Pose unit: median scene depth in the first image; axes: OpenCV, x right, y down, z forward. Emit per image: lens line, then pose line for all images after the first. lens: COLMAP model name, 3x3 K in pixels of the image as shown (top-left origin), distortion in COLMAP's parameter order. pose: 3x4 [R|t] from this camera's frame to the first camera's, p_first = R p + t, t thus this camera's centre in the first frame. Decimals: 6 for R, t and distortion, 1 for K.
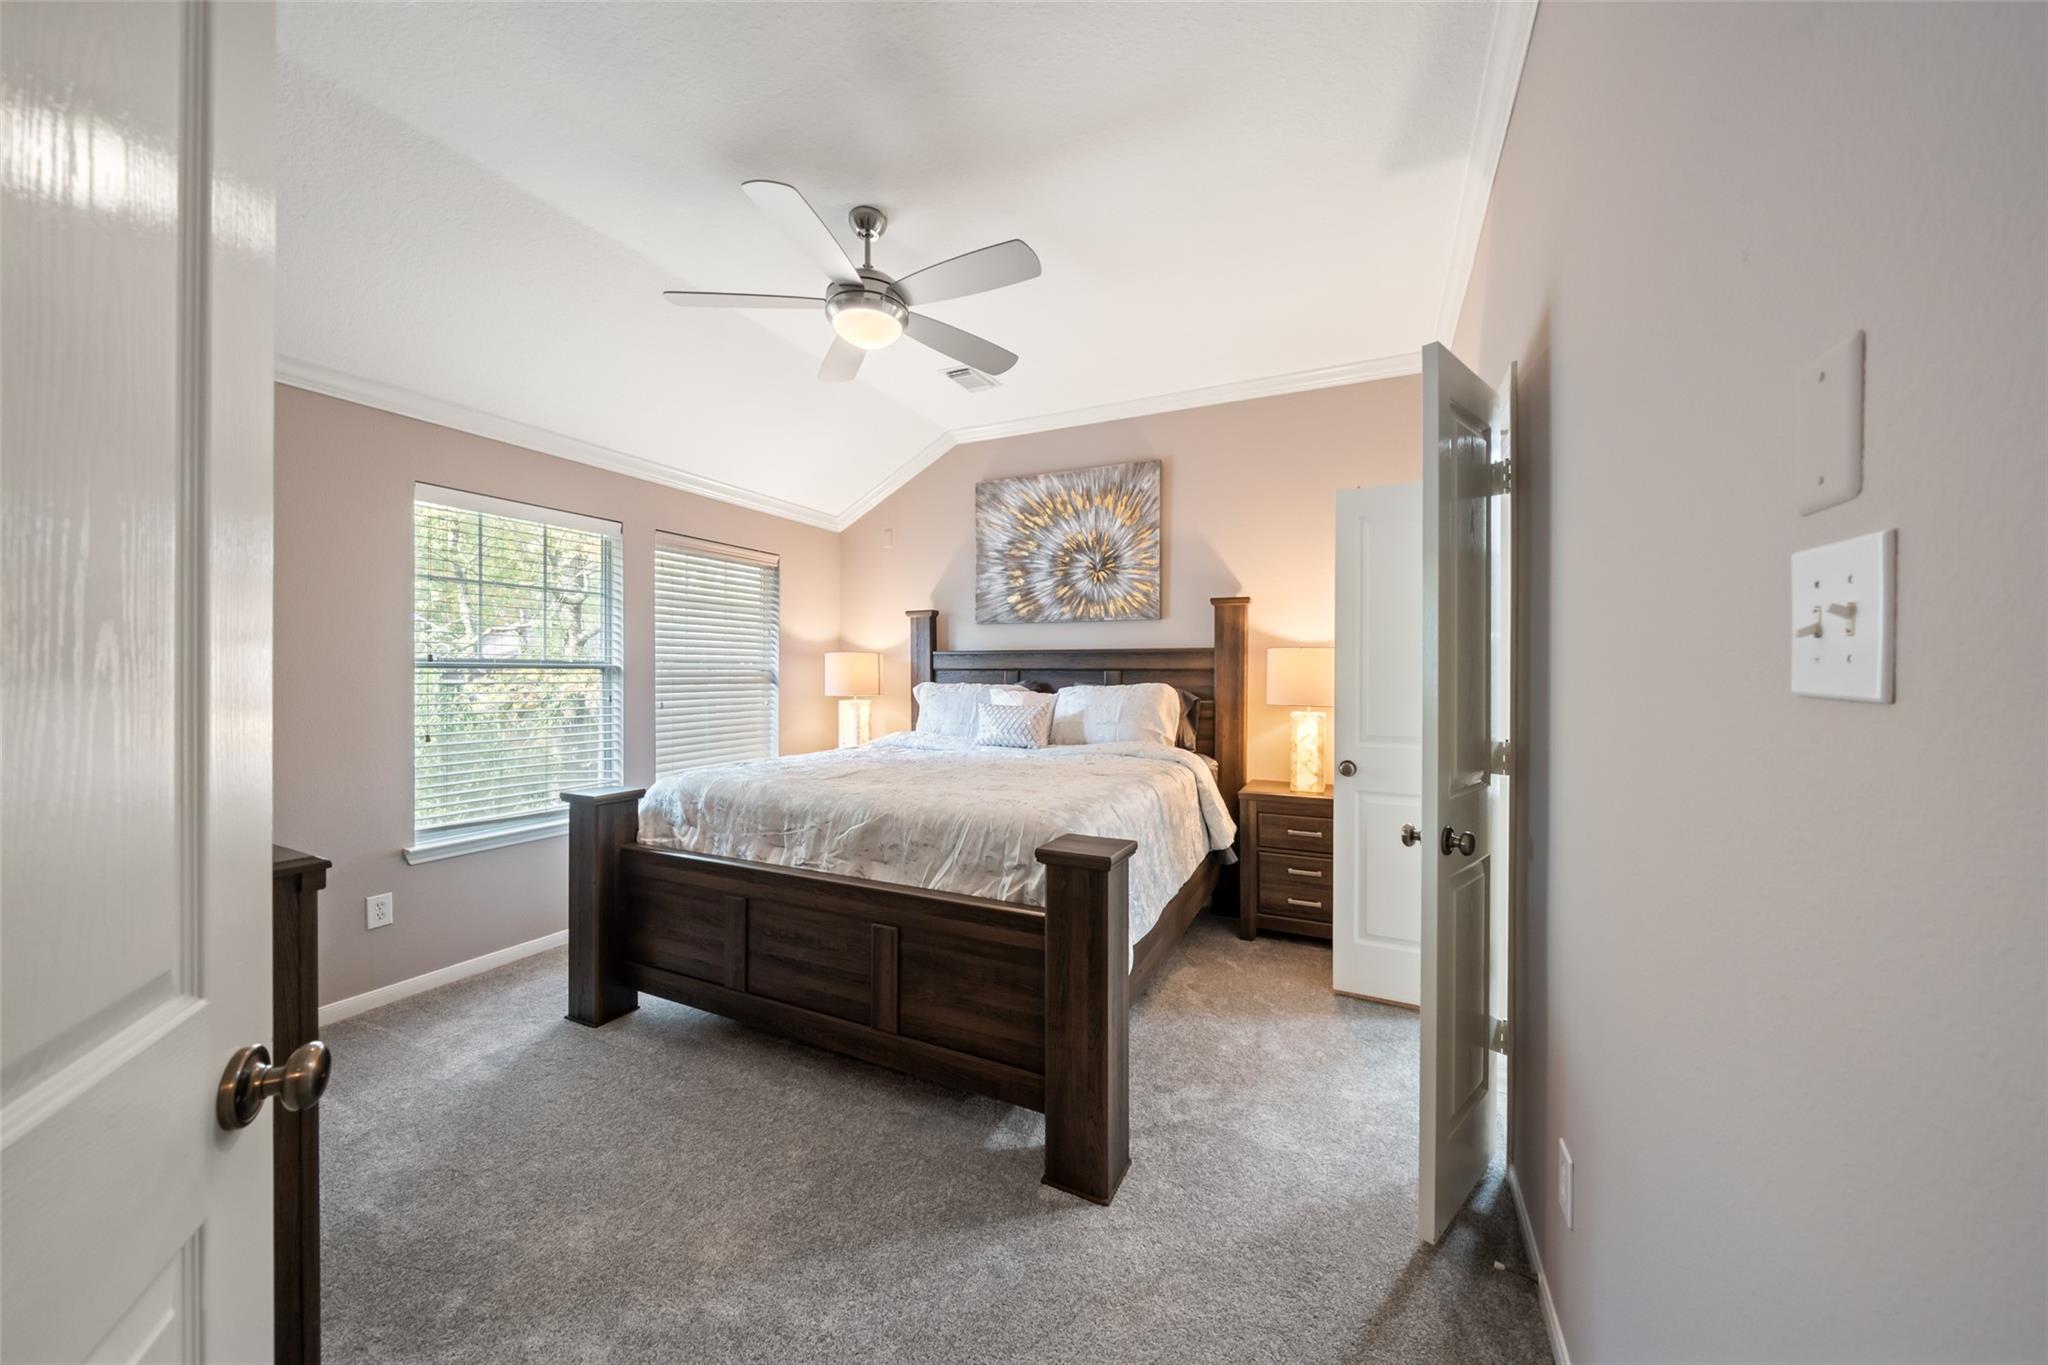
lens RADIAL K [[707.5, 0, 1027.3], [0, 707.5, 676.3], [0, 0, 1]] dist [-0.007849, 0.000958]
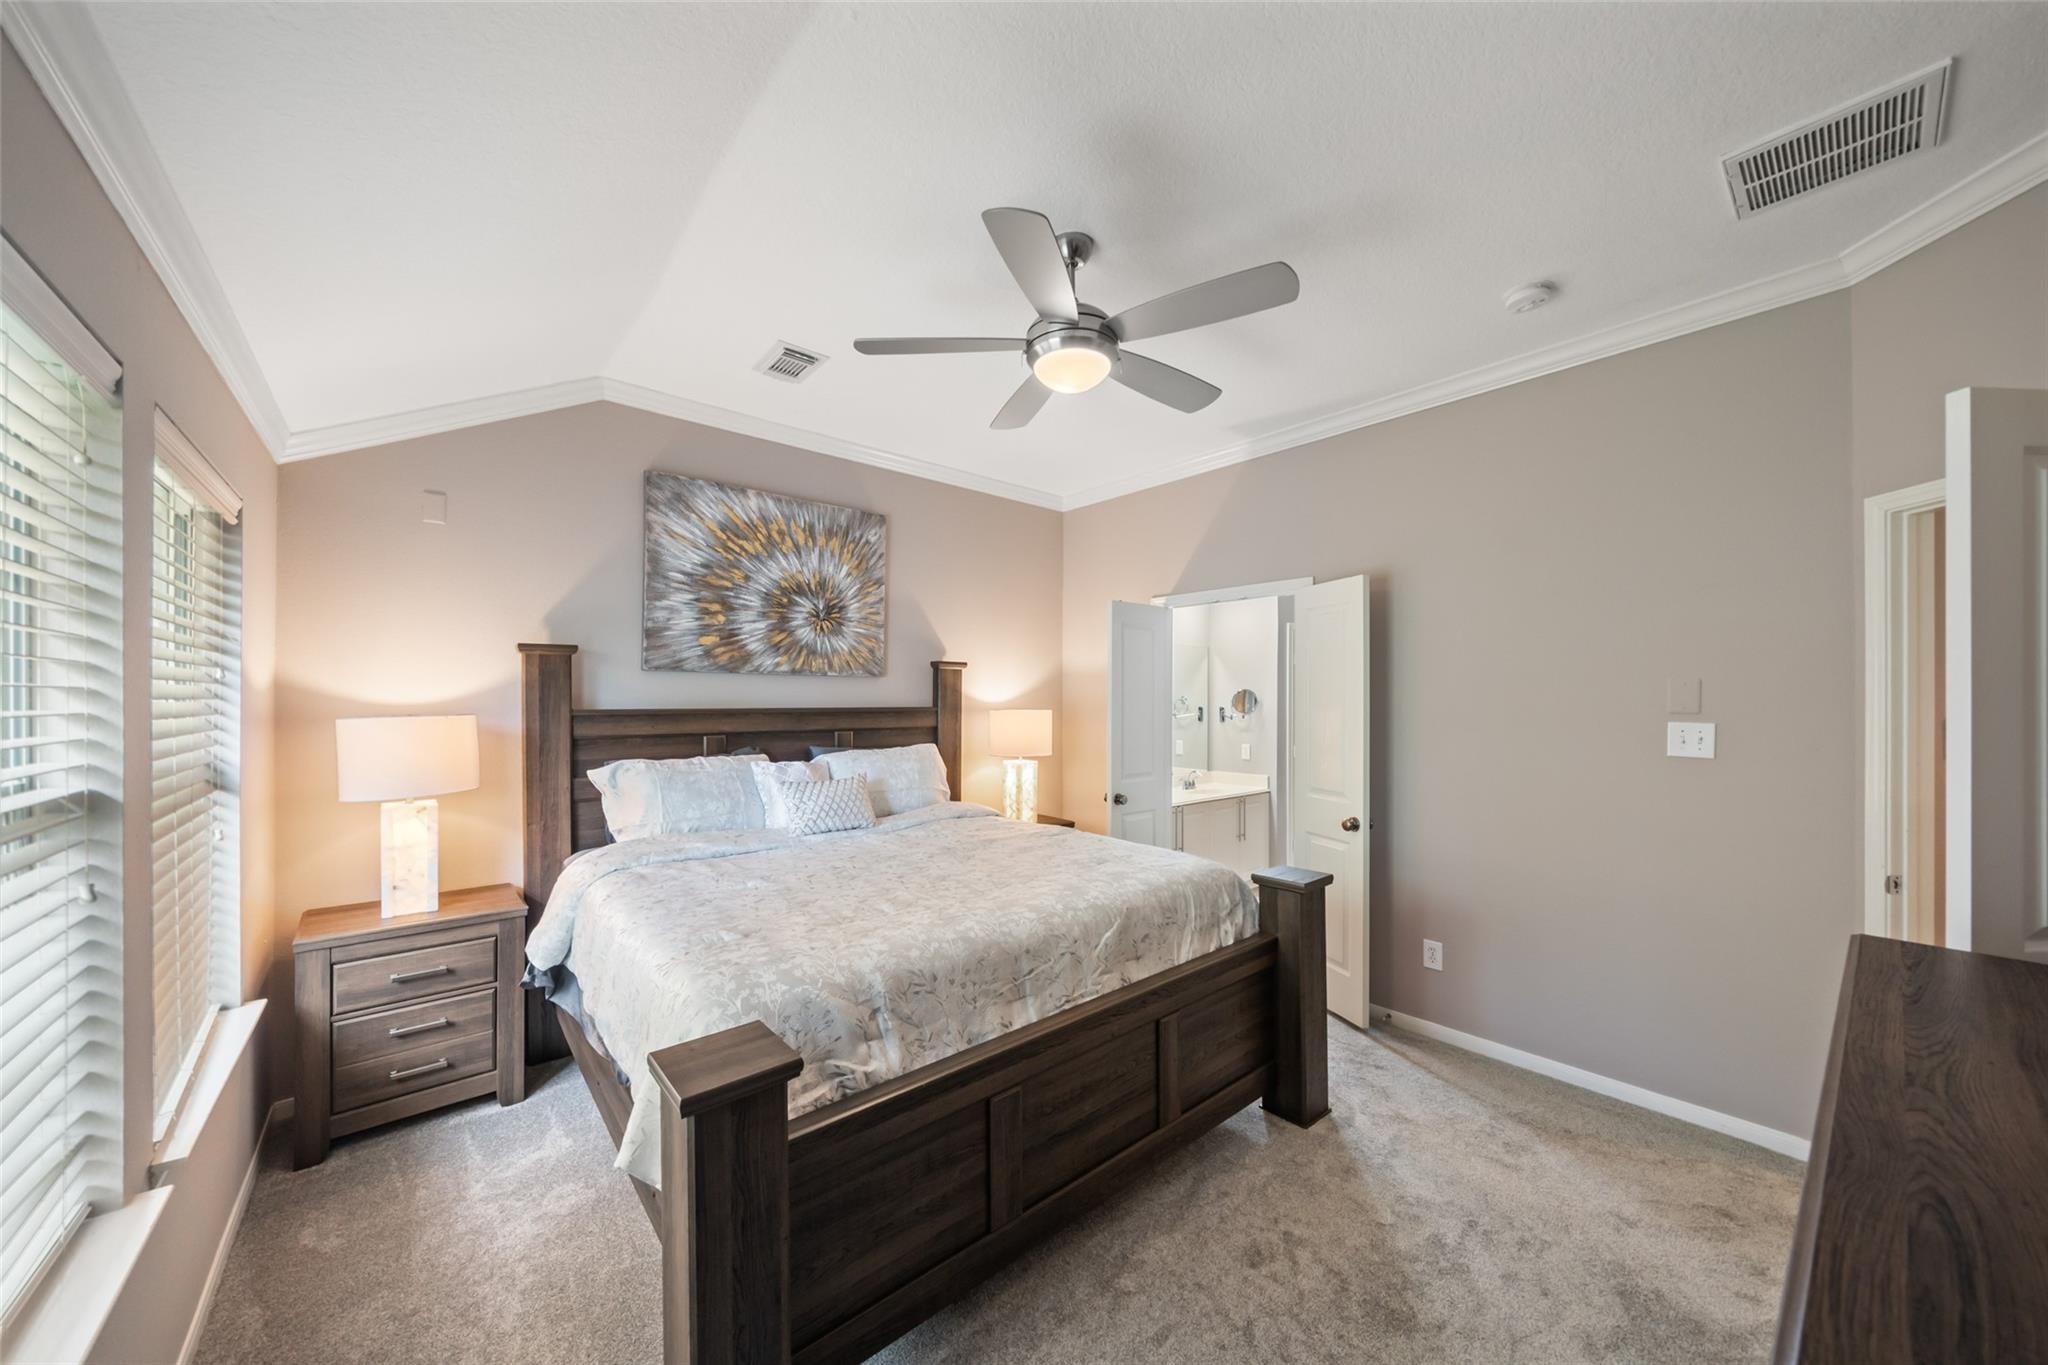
lens RADIAL K [[707.5, 0, 1025.7], [0, 707.5, 701.7], [0, 0, 1]] dist [-0.007849, 0.000958]
pose [[0.399367, -0.004885, 0.916778, -0.605820], [0.004321, 0.999985, 0.003445, -0.046540], [-0.916781, 0.002586, 0.399382, 0.402022]]
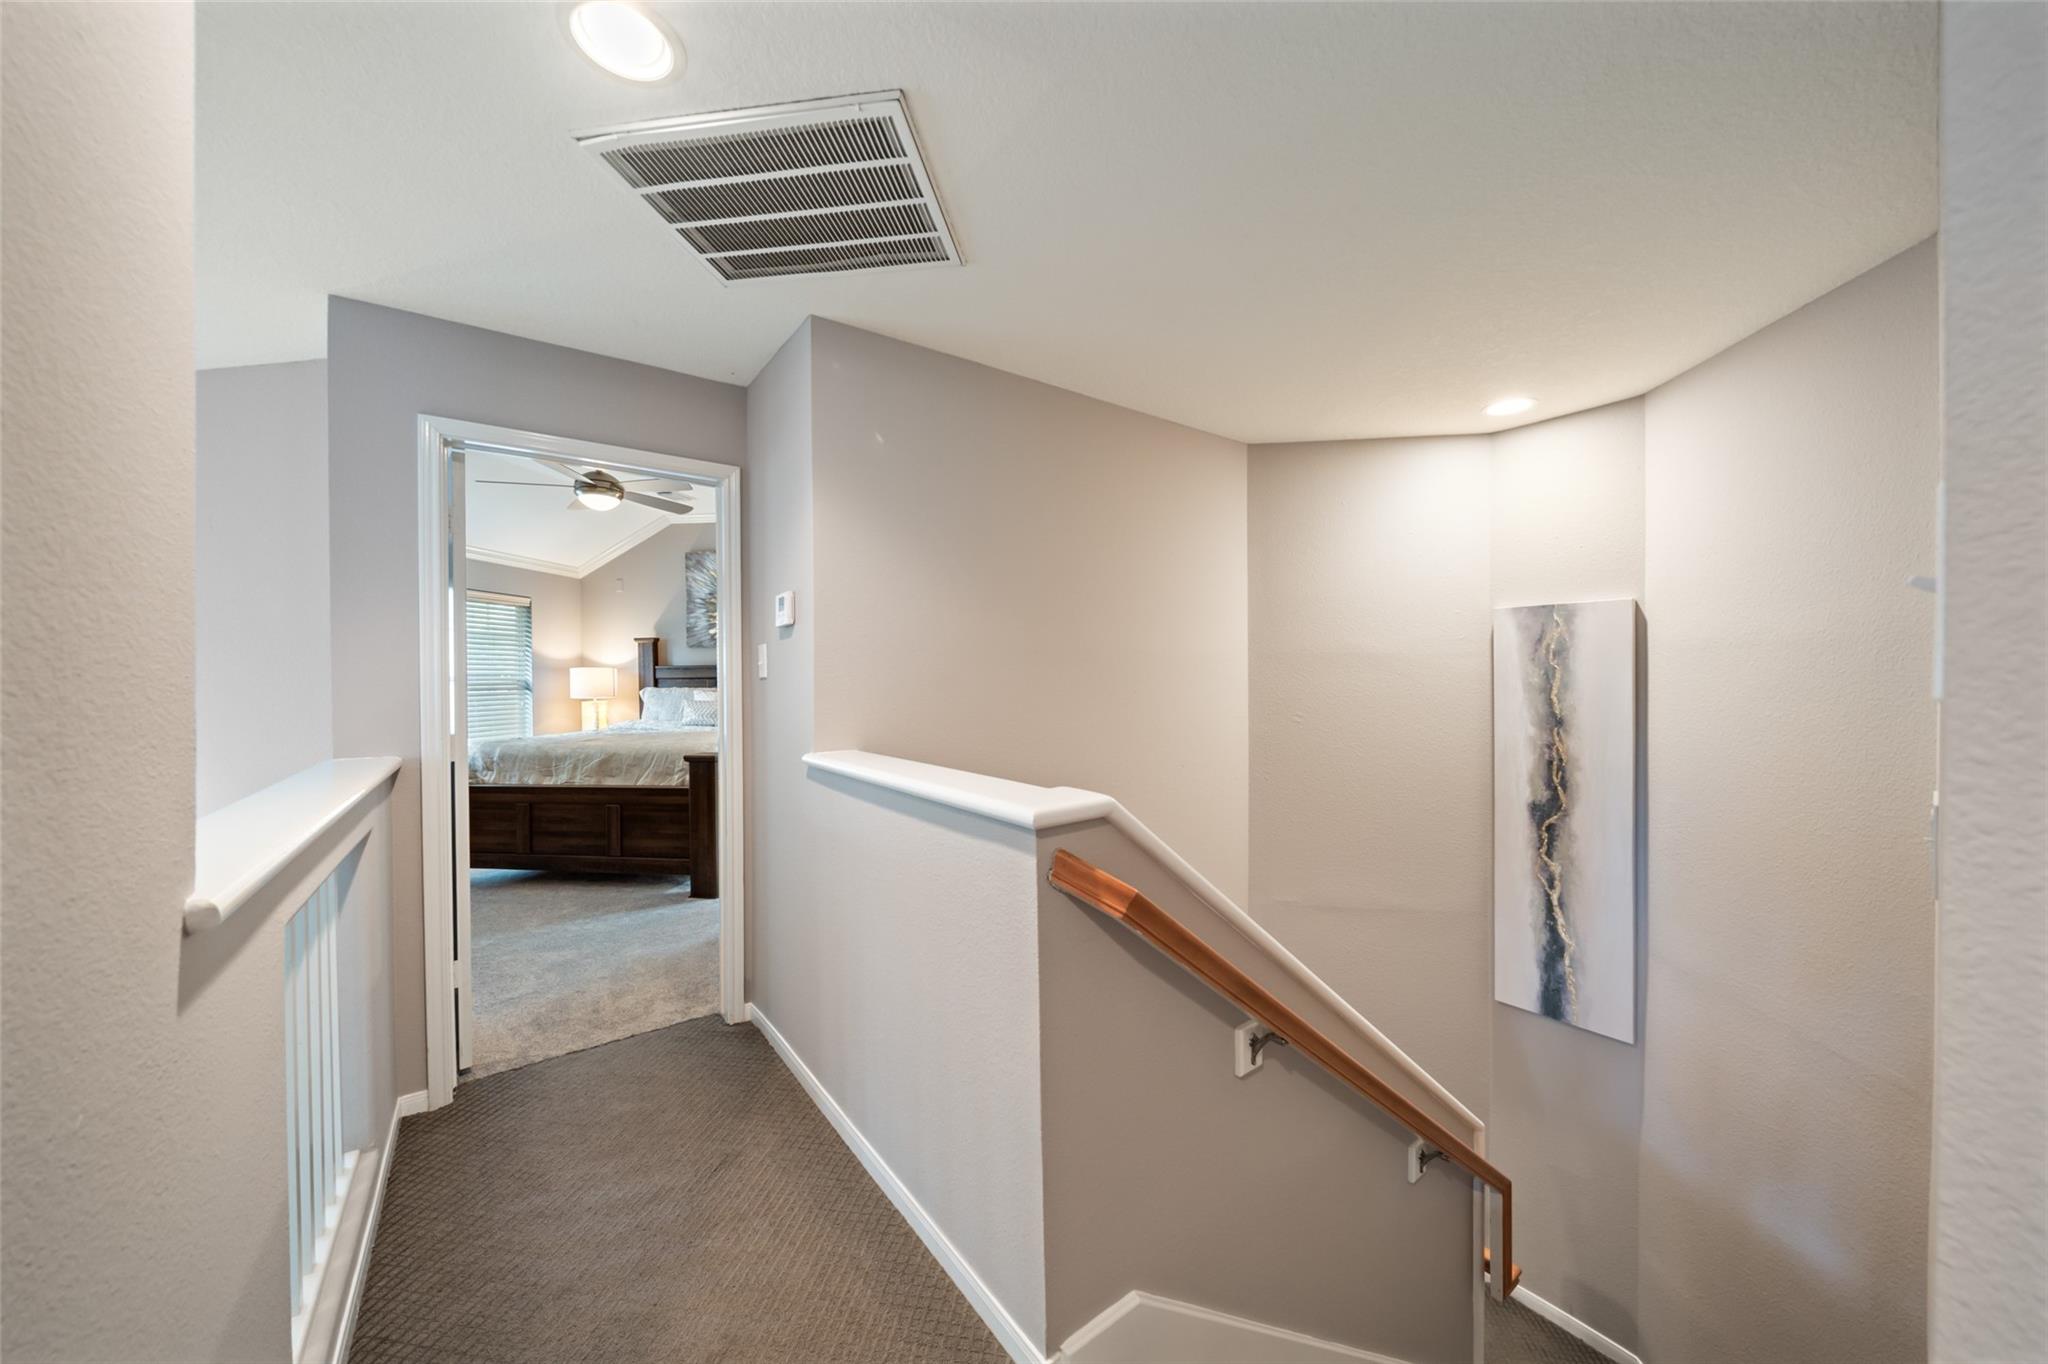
lens RADIAL K [[707.5, 0, 1033.6], [0, 707.5, 680.1], [0, 0, 1]] dist [-0.007849, 0.000958]
pose [[0.949848, -0.015194, 0.312344, 0.164986], [0.015233, 0.999881, 0.002315, 0.002265], [-0.312342, 0.002559, 0.949966, -0.677394]]
